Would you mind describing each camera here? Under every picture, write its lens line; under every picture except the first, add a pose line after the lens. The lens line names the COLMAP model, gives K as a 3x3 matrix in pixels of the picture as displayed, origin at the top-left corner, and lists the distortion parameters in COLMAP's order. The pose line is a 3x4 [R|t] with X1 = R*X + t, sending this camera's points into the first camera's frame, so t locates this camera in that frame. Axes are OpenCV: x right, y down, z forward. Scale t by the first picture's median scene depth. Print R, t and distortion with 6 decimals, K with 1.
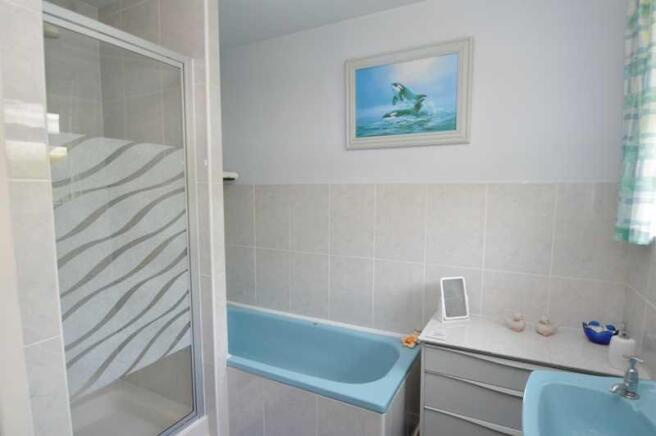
lens RADIAL K [[365.4, 0, 328.8], [0, 365.4, 228.1], [0, 0, 1]] dist [0.000485, -0.001127]
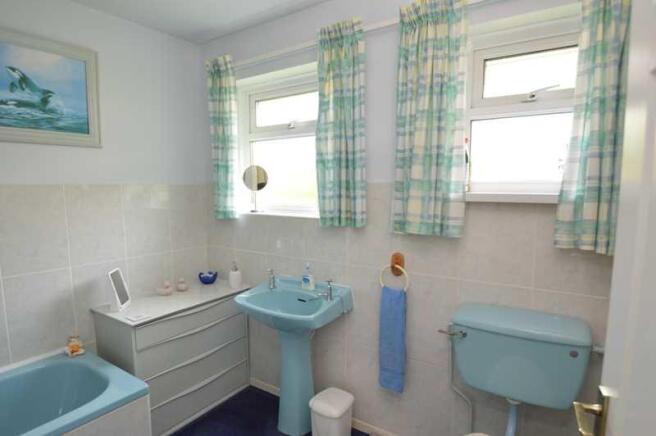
lens RADIAL K [[365.4, 0, 328.8], [0, 365.4, 228.1], [0, 0, 1]] dist [0.000485, -0.001127]
pose [[0.114569, -0.124125, 0.985630, -0.635509], [0.103054, 0.988295, 0.112481, -0.046868], [-0.988056, 0.088686, 0.126019, 0.203401]]
